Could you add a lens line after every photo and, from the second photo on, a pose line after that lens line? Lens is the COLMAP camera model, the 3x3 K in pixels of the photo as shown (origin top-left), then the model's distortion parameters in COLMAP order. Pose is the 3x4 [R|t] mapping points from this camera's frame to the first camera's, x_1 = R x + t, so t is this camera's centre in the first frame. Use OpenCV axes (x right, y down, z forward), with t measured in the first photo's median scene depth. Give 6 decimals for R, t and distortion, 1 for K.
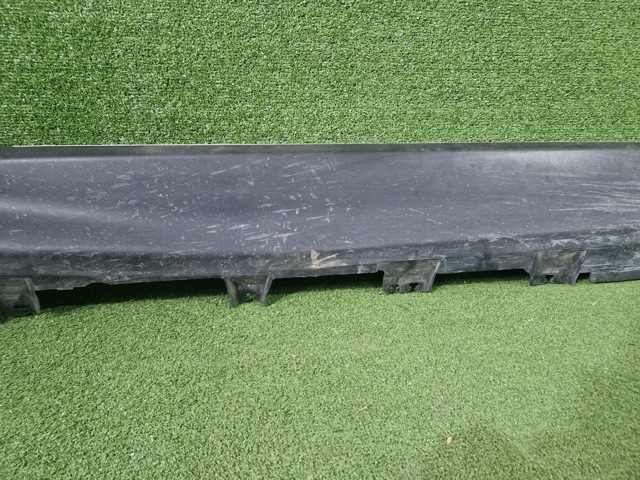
lens RADIAL K [[419.2, 0, 320.6], [0, 419.2, 239.1], [0, 0, 1]] dist [0.022171, -0.015768]
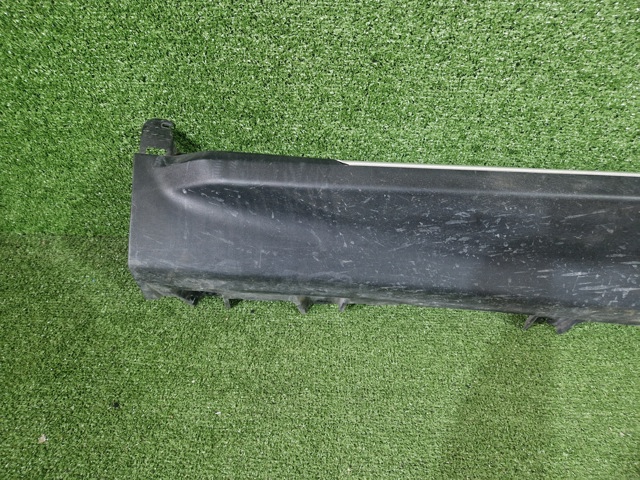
lens RADIAL K [[419.2, 0, 317.7], [0, 419.2, 239.9], [0, 0, 1]] dist [0.022171, -0.015768]
pose [[0.974060, 0.168846, -0.150659, -0.592771], [-0.075403, 0.869908, 0.487417, -0.474786], [0.213358, -0.463413, 0.860074, 0.175960]]
